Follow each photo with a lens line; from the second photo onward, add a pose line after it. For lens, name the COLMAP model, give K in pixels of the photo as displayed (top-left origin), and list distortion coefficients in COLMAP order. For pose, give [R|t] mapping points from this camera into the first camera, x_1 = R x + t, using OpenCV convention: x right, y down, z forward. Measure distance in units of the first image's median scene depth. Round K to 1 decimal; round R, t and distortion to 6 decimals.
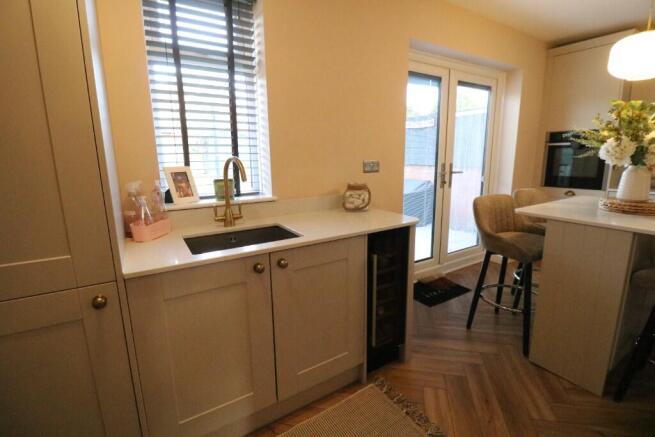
lens RADIAL K [[310.0, 0, 331.9], [0, 310.0, 215.3], [0, 0, 1]] dist [-0.001431, -0.000740]
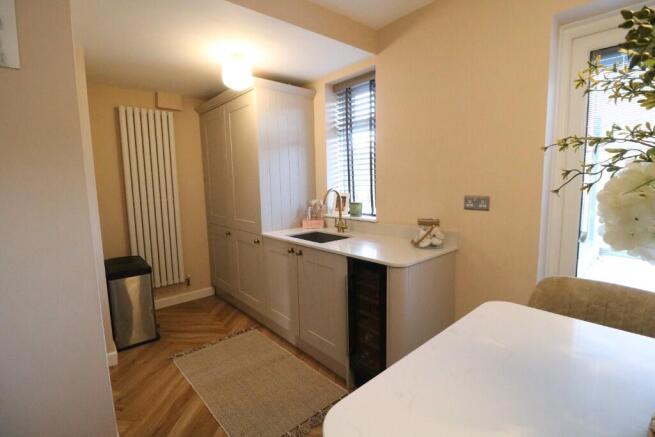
lens RADIAL K [[310.0, 0, 331.9], [0, 310.0, 215.3], [0, 0, 1]] dist [-0.001431, -0.000740]
pose [[0.151595, 0.116560, -0.981546, 0.864035], [-0.175160, 0.980474, 0.089380, -0.130316], [0.972799, 0.158378, 0.169052, 0.494185]]
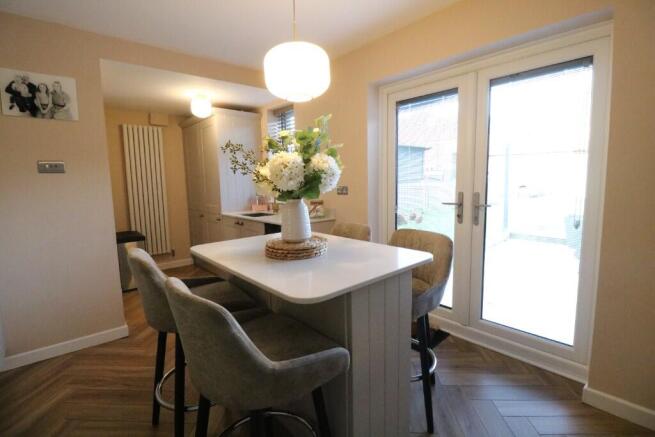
lens RADIAL K [[310.0, 0, 331.9], [0, 310.0, 215.3], [0, 0, 1]] dist [-0.001431, -0.000740]
pose [[0.155312, 0.116541, -0.980967, 1.431635], [-0.177746, 0.980107, 0.088297, -0.159167], [0.971743, 0.160649, 0.172938, 0.735950]]
